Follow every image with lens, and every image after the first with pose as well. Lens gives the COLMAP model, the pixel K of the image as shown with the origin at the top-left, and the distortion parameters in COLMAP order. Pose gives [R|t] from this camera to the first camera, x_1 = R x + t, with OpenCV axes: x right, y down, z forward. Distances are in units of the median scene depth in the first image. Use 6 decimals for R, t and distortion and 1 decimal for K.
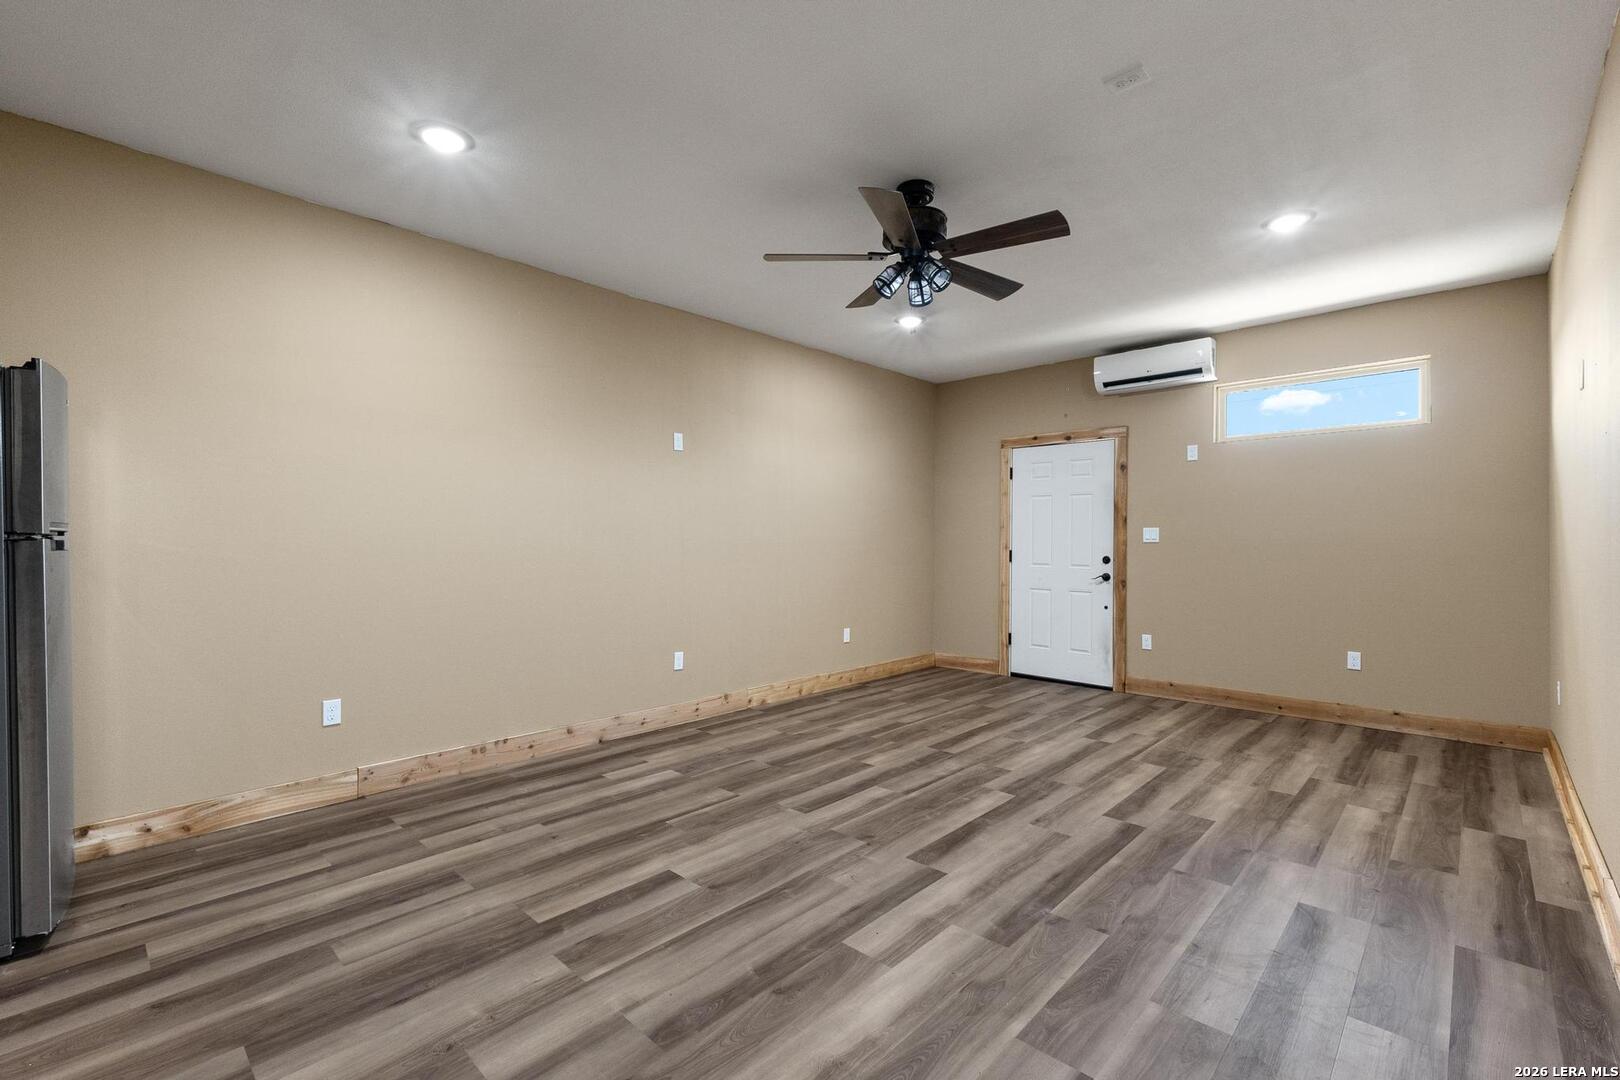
lens RADIAL K [[704.5, 0, 809.7], [0, 704.5, 544.3], [0, 0, 1]] dist [0.003566, 0.000294]
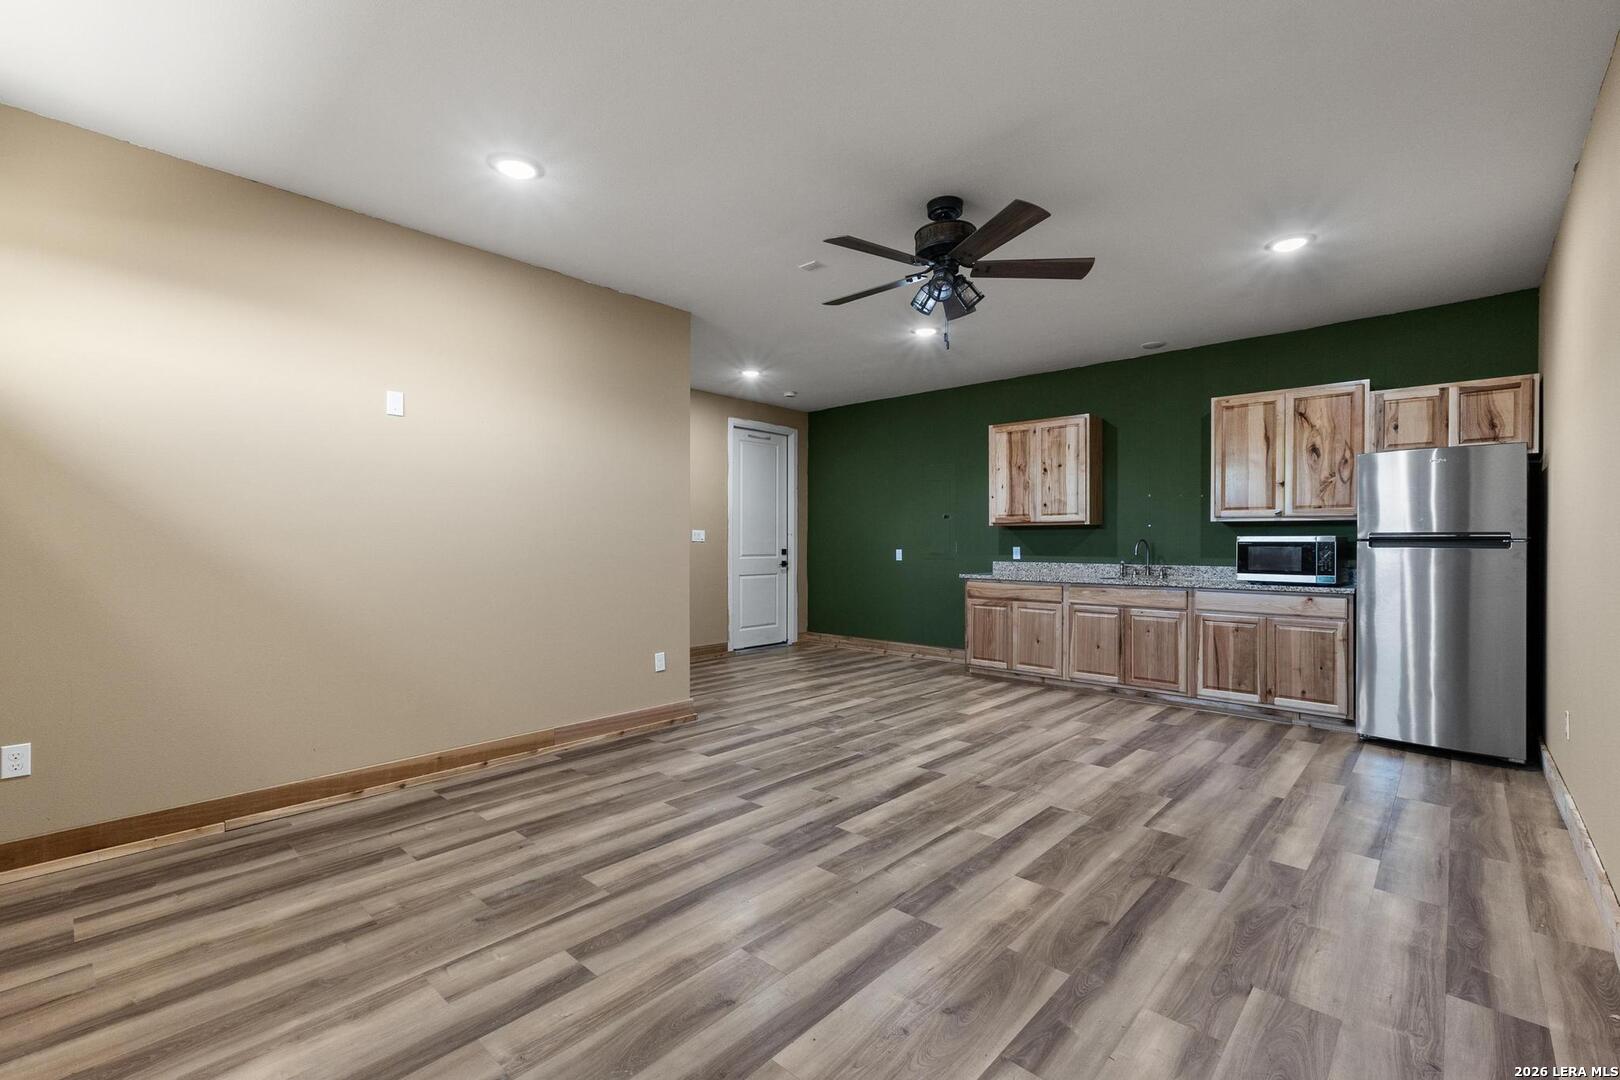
lens RADIAL K [[704.5, 0, 810.3], [0, 704.5, 543.4], [0, 0, 1]] dist [0.003566, 0.000294]
pose [[-0.999875, -0.002010, -0.015698, 0.348909], [-0.002061, 0.999993, 0.003241, -0.004078], [0.015691, 0.003273, -0.999872, 1.946473]]
